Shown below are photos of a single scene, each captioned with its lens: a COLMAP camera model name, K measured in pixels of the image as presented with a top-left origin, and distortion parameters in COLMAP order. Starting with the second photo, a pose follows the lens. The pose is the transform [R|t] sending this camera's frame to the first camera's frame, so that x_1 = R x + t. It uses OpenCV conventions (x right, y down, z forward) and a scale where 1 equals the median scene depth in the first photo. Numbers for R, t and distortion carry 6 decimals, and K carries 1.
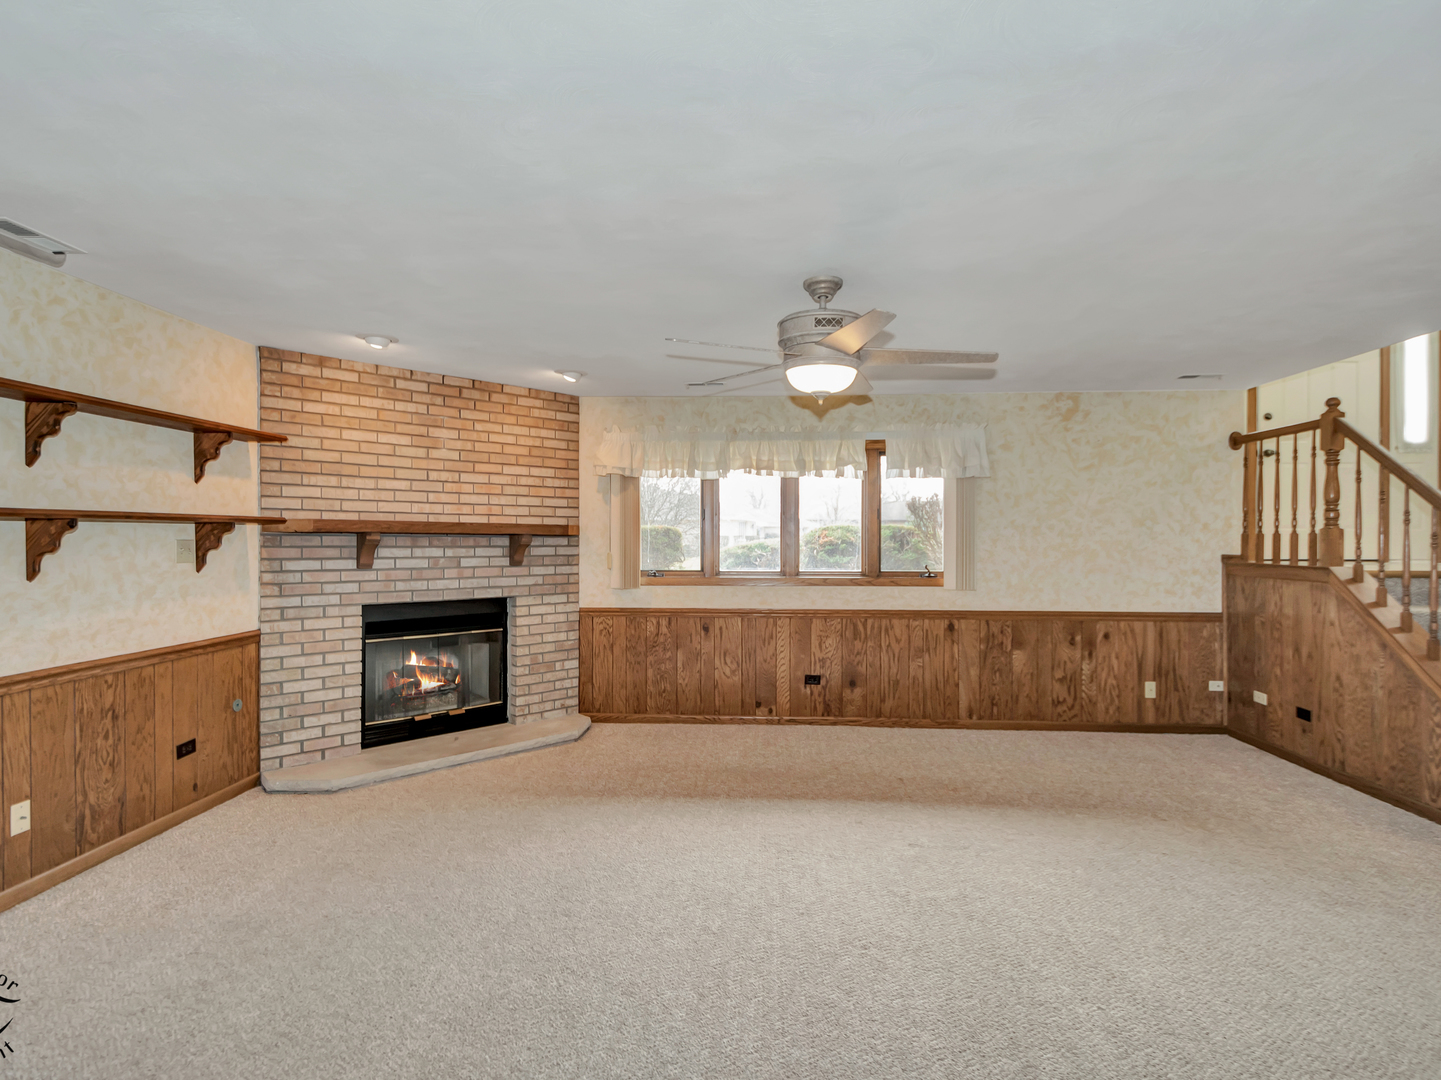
lens RADIAL K [[737.2, 0, 711.3], [0, 737.2, 537.4], [0, 0, 1]] dist [0.014444, -0.004323]
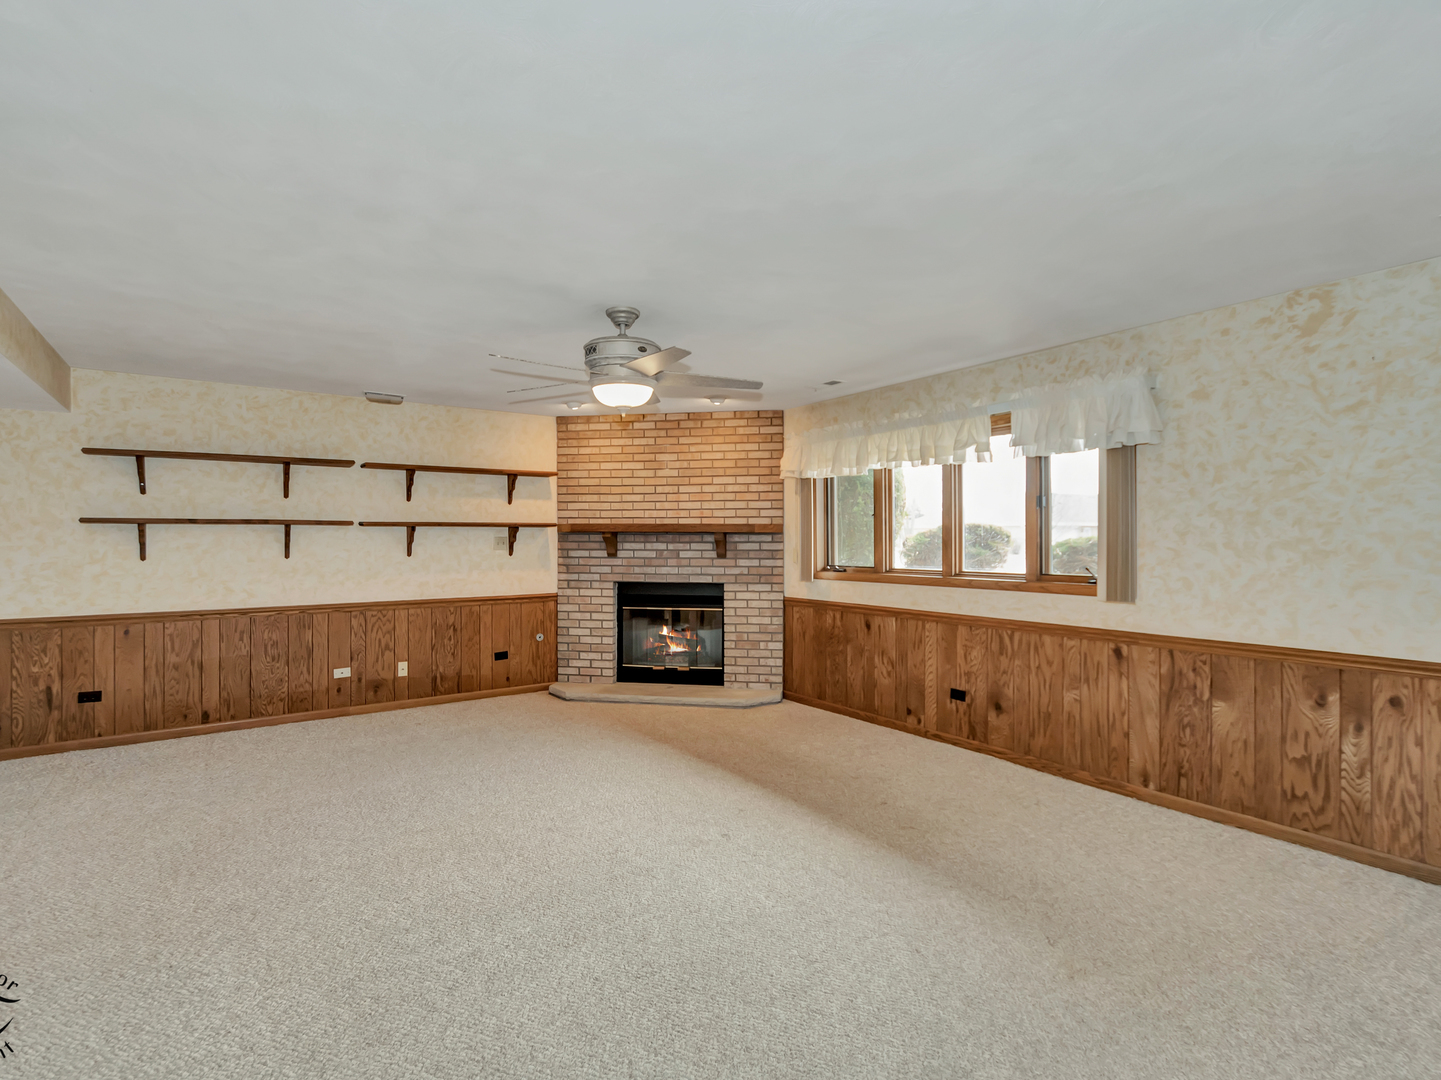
lens RADIAL K [[737.2, 0, 714.8], [0, 737.2, 539.3], [0, 0, 1]] dist [0.014444, -0.004323]
pose [[0.596200, -0.003417, -0.802829, 0.703180], [0.002565, 0.999994, -0.002351, 0.009861], [0.802832, -0.000658, 0.596205, 0.255940]]
